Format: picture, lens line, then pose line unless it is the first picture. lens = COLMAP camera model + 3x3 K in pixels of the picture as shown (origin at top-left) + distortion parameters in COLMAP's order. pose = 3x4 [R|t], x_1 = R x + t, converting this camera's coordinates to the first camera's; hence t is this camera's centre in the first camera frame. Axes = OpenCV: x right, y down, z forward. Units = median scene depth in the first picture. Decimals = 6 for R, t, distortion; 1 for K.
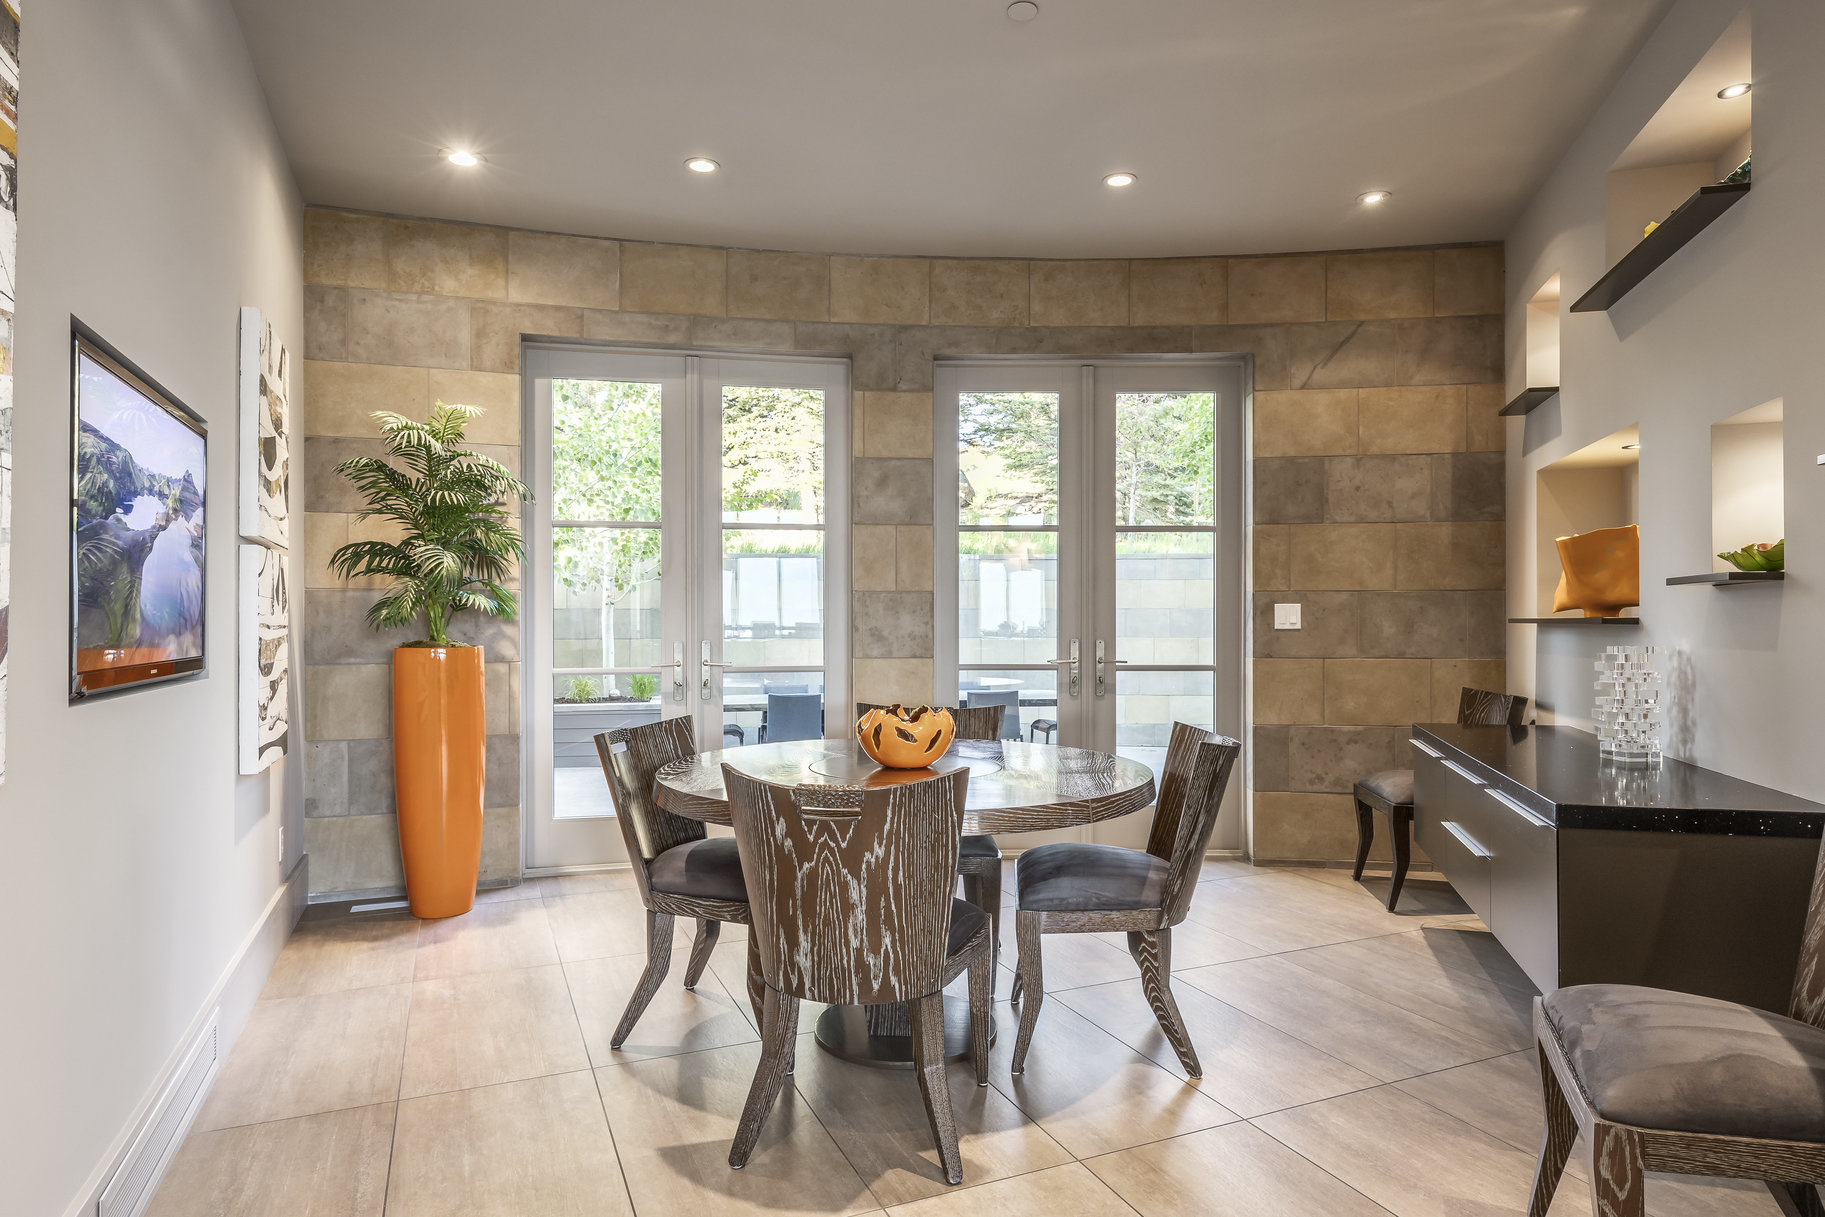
lens RADIAL K [[1068.9, 0, 915.5], [0, 1068.9, 611.8], [0, 0, 1]] dist [-0.000832, 0.000631]
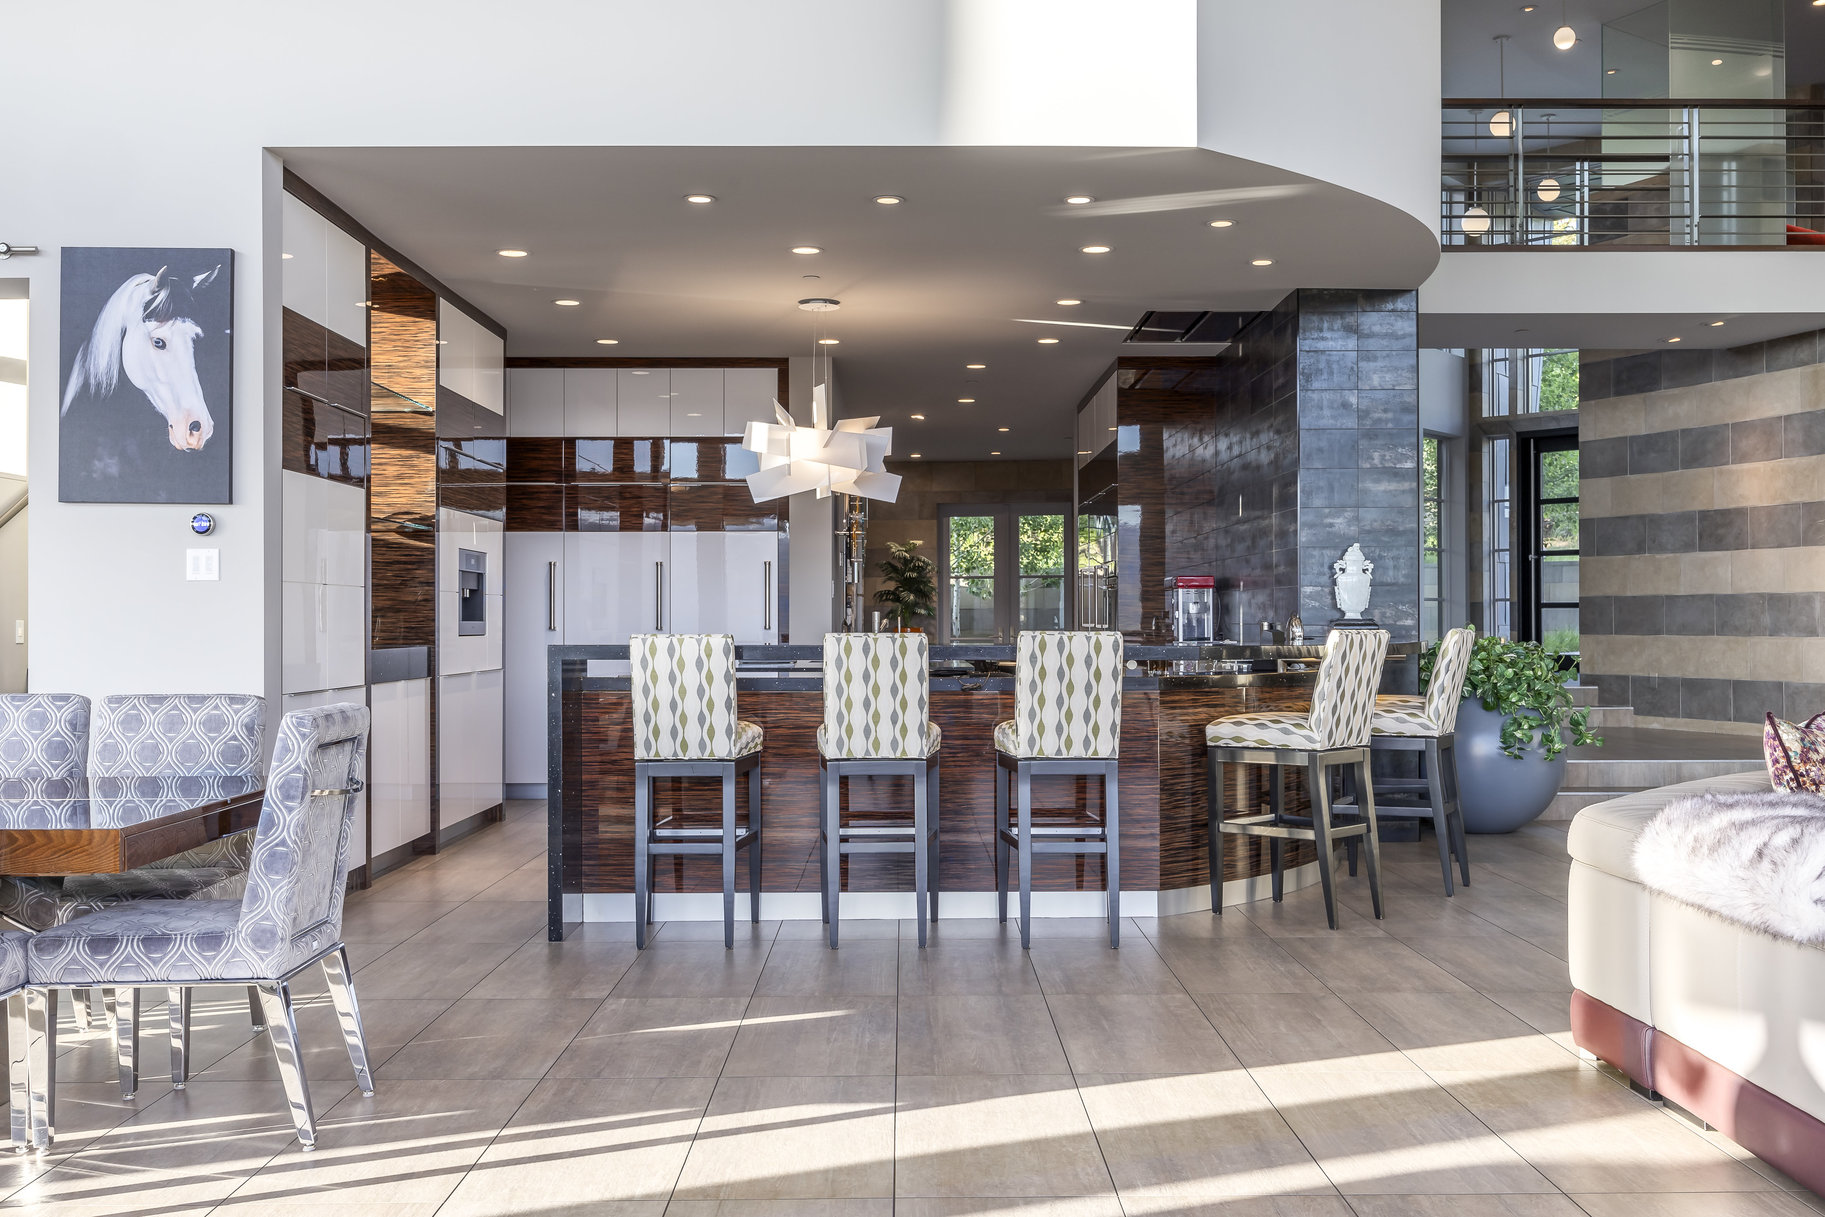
lens RADIAL K [[1606.7, 0, 913.0], [0, 1606.7, 609.7], [0, 0, 1]] dist [0.008810, 0.003916]
pose [[0.921981, -0.002413, -0.387227, 1.044334], [0.004278, 0.999983, 0.003955, -0.027418], [0.387211, -0.005302, 0.921976, -2.513619]]
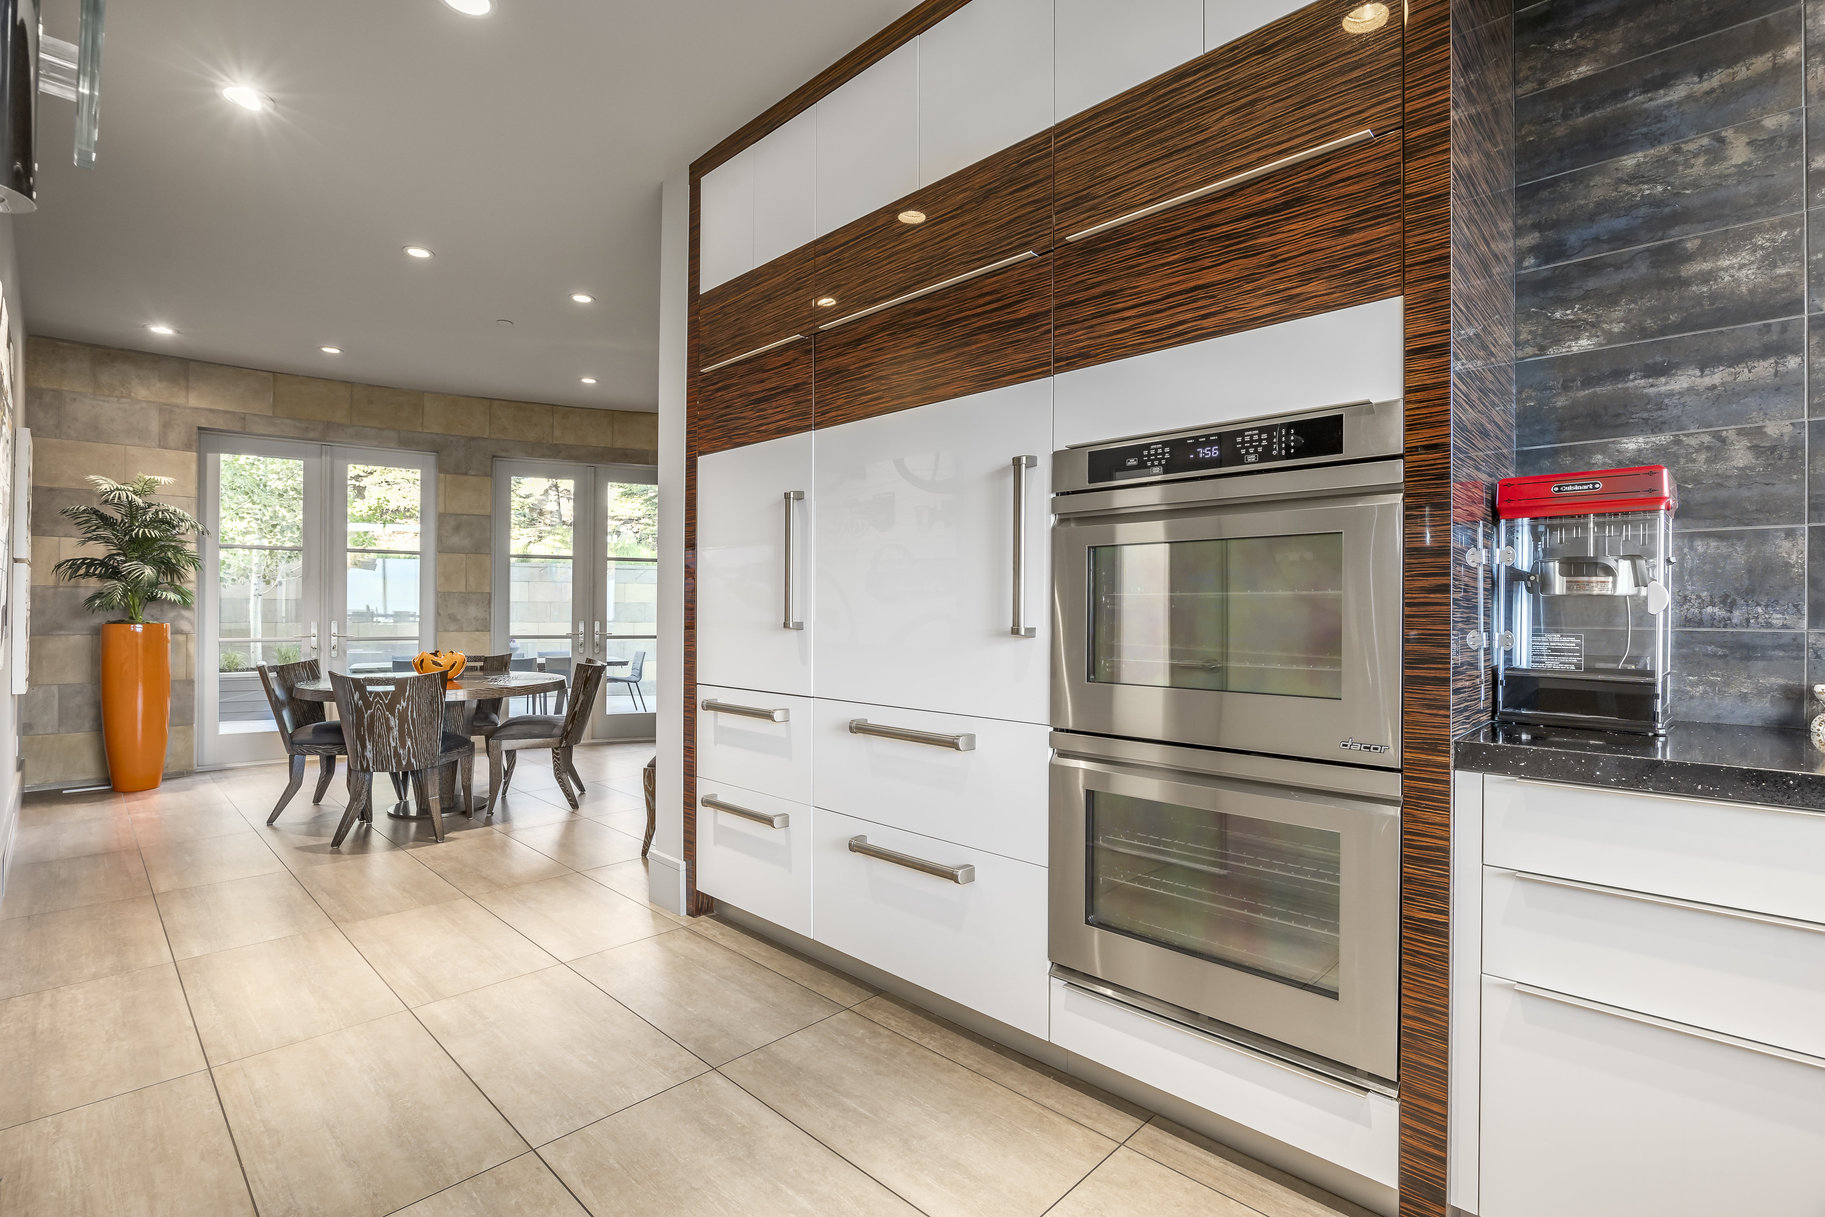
lens RADIAL K [[836.1, 0, 909.7], [0, 836.1, 608.5], [0, 0, 1]] dist [-0.010410, 0.000255]
pose [[0.923938, 0.008660, 0.382443, 0.139872], [-0.010534, 0.999941, 0.002806, -0.005117], [-0.382396, -0.006622, 0.923975, -0.548641]]
